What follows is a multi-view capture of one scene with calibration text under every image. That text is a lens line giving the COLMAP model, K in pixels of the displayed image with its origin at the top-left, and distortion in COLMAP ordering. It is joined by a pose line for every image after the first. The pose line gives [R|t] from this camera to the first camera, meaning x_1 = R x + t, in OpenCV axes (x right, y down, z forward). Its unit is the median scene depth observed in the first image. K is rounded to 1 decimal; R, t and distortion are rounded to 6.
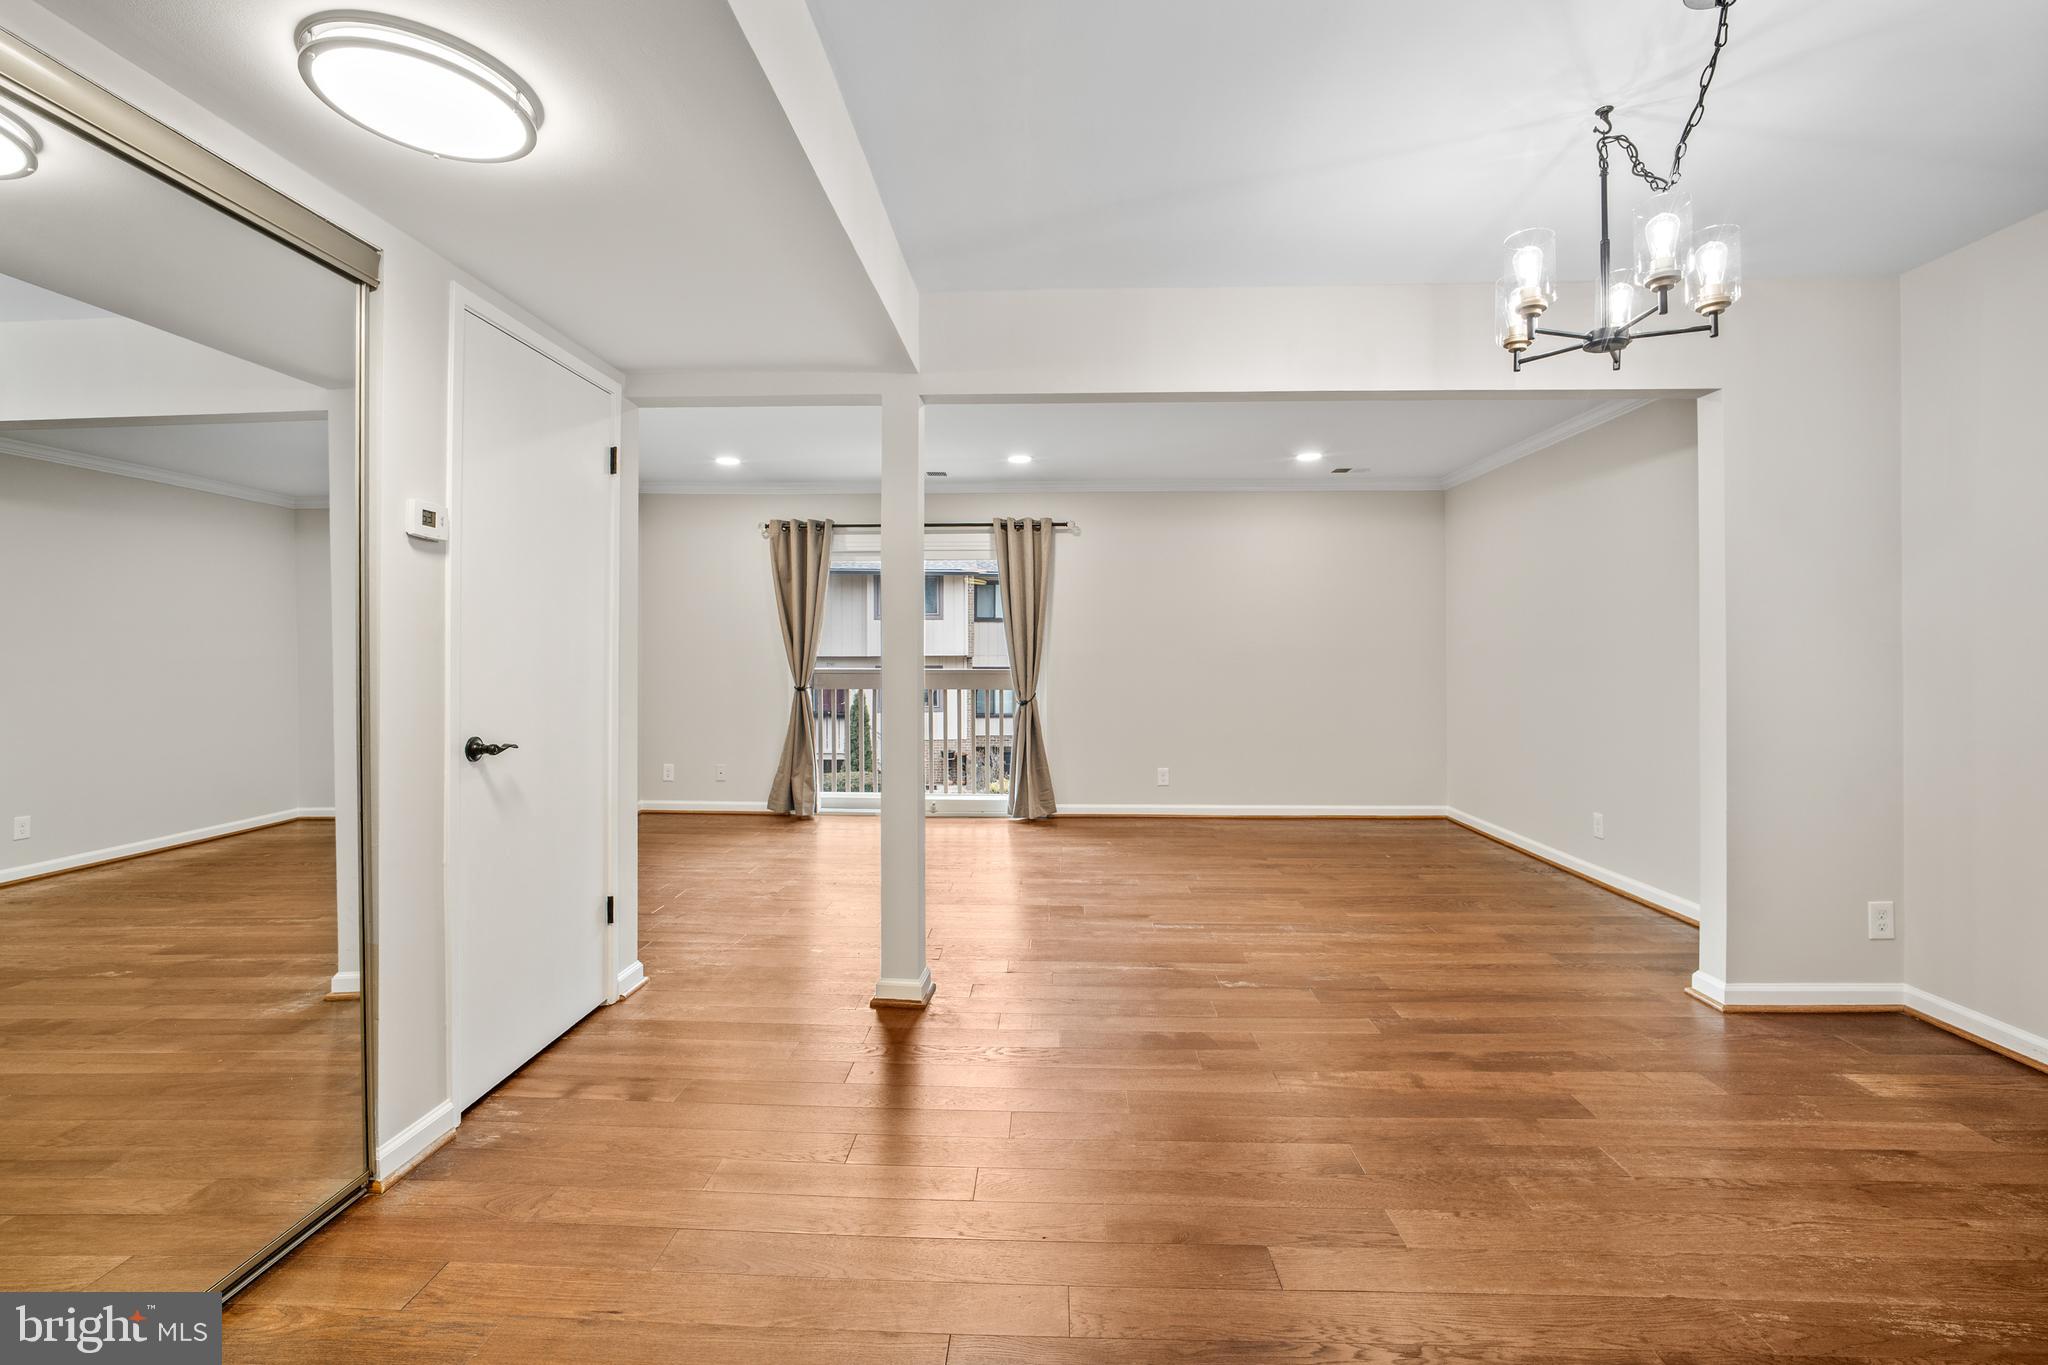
lens RADIAL K [[886.9, 0, 1024.1], [0, 886.9, 655.2], [0, 0, 1]] dist [-0.030046, 0.011750]
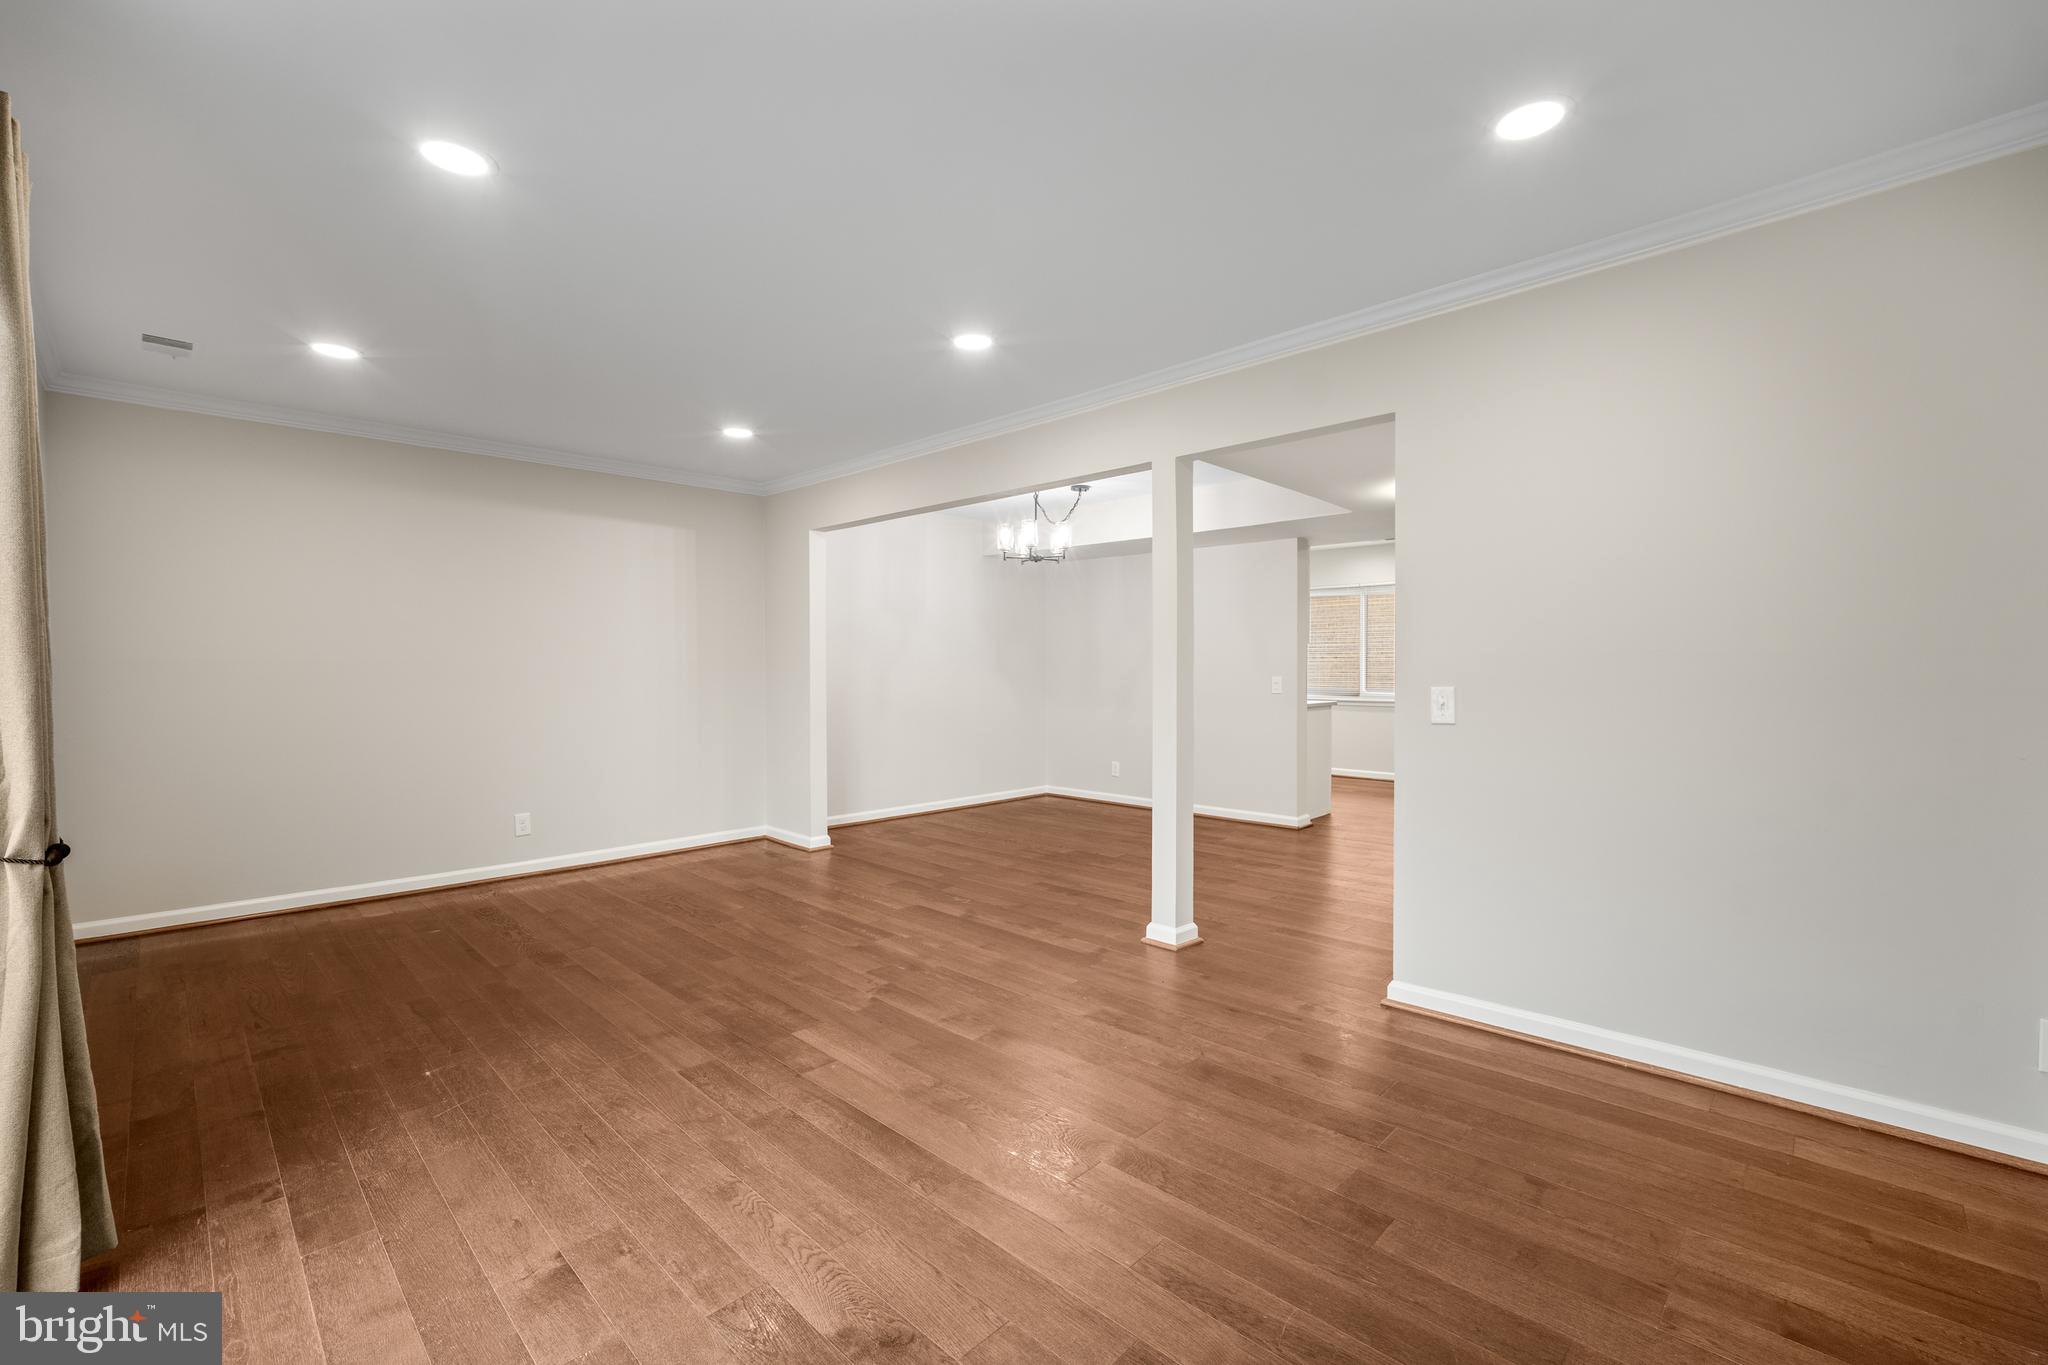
lens RADIAL K [[869.5, 0, 1024.0], [0, 869.5, 682.5], [0, 0, 1]] dist [-0.036129, 0.015367]
pose [[-0.739655, -0.013191, 0.672857, -0.738323], [0.001752, 0.999767, 0.021527, -0.006669], [-0.672984, 0.017102, -0.739460, 1.883246]]
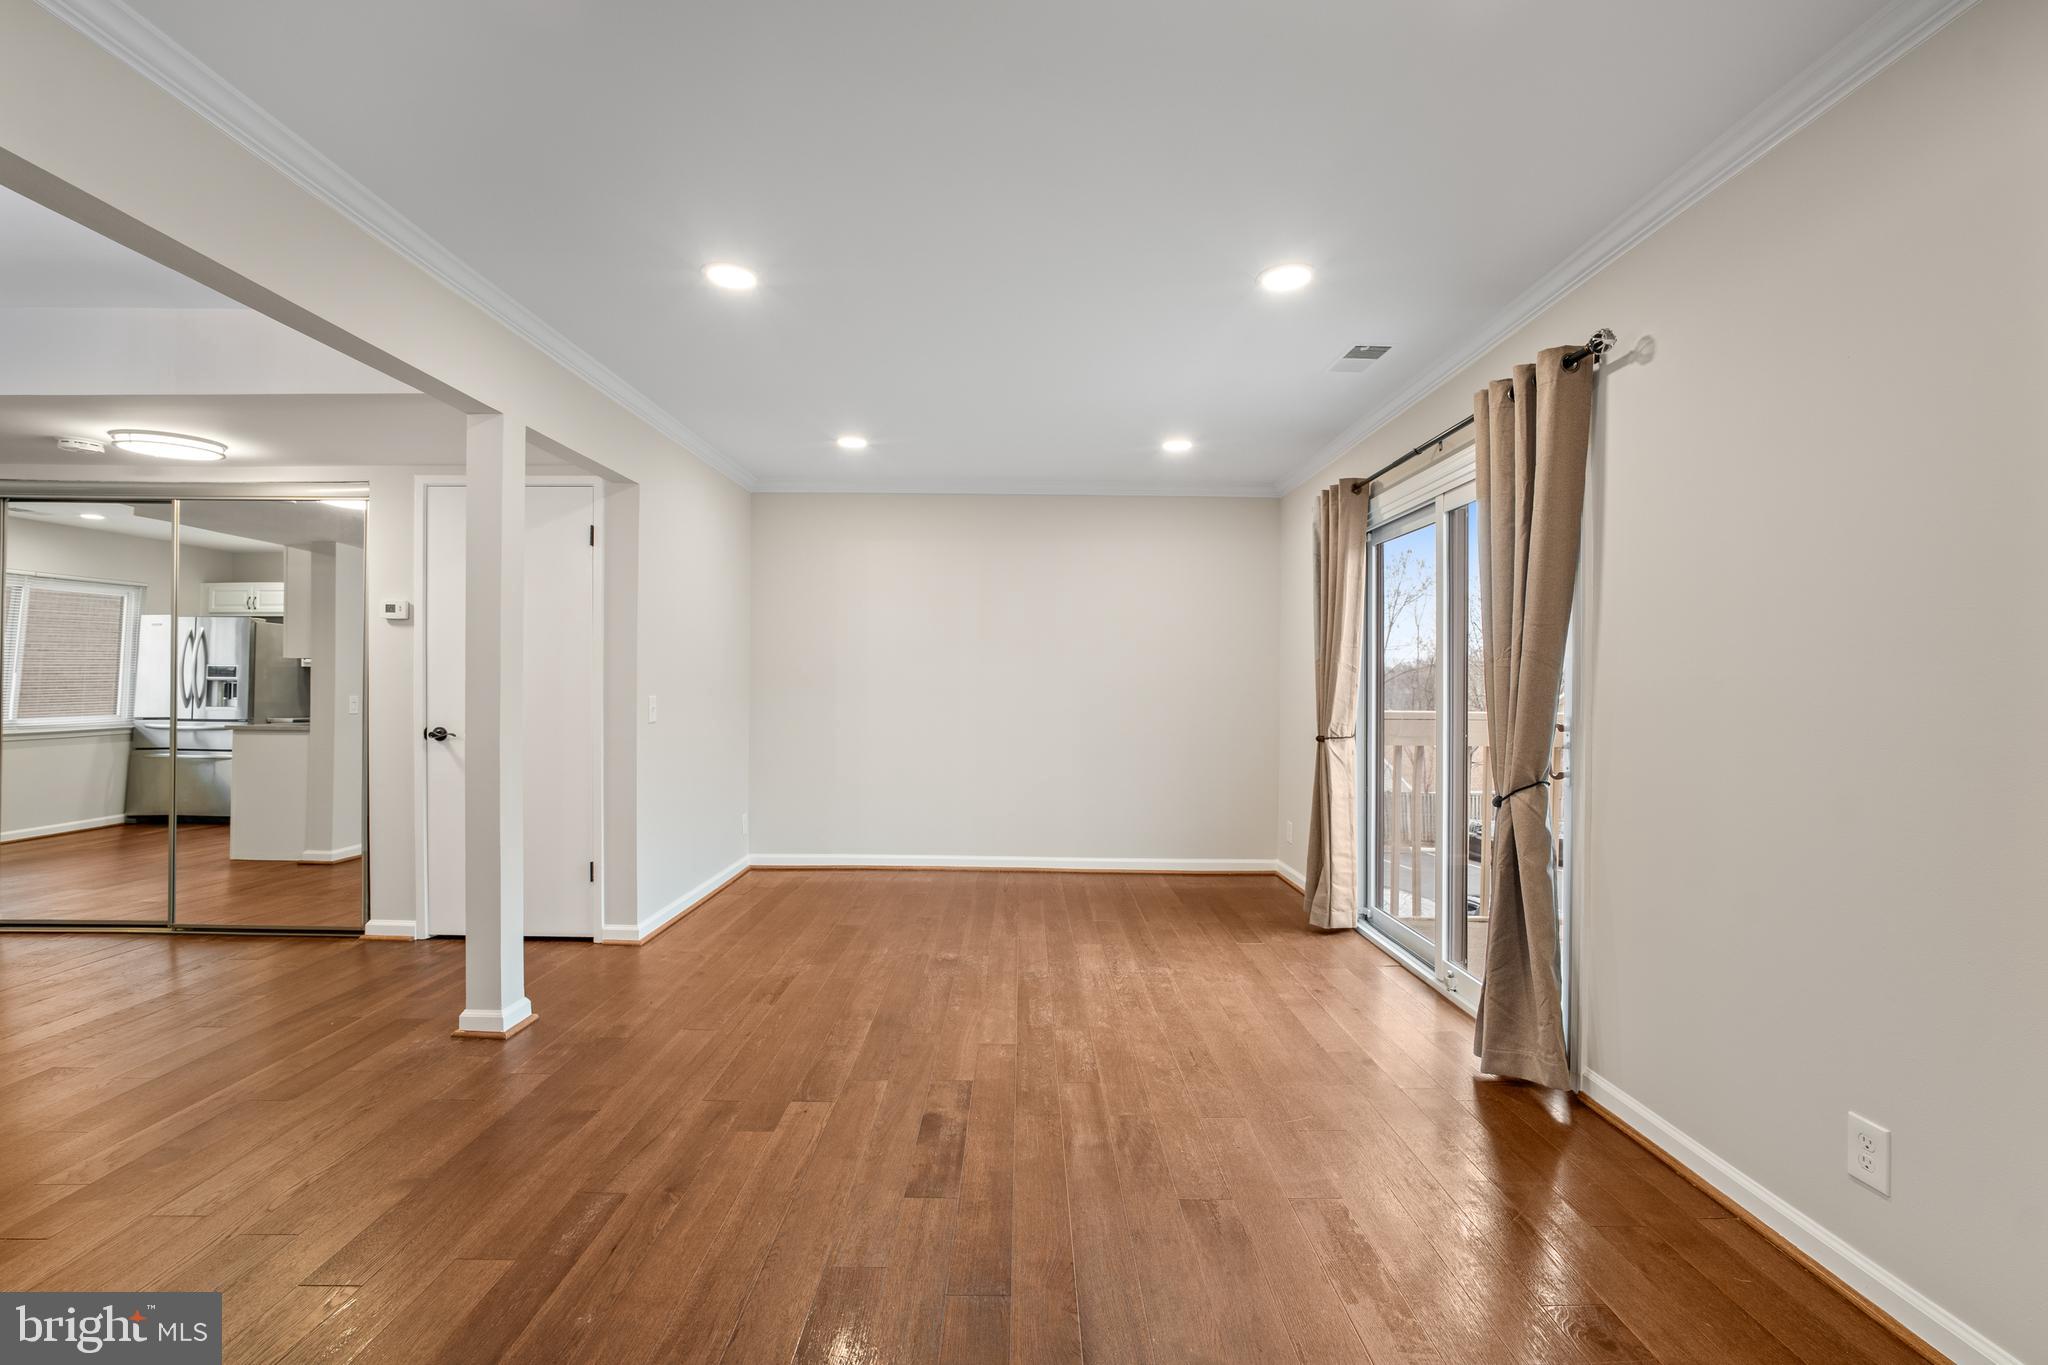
lens RADIAL K [[878.8, 0, 1026.4], [0, 878.8, 692.3], [0, 0, 1]] dist [-0.039354, 0.015484]
pose [[0.037669, 0.007111, -0.999265, 0.781687], [-0.009663, 0.999931, 0.006752, 0.000415], [0.999244, 0.009401, 0.037735, 1.431375]]
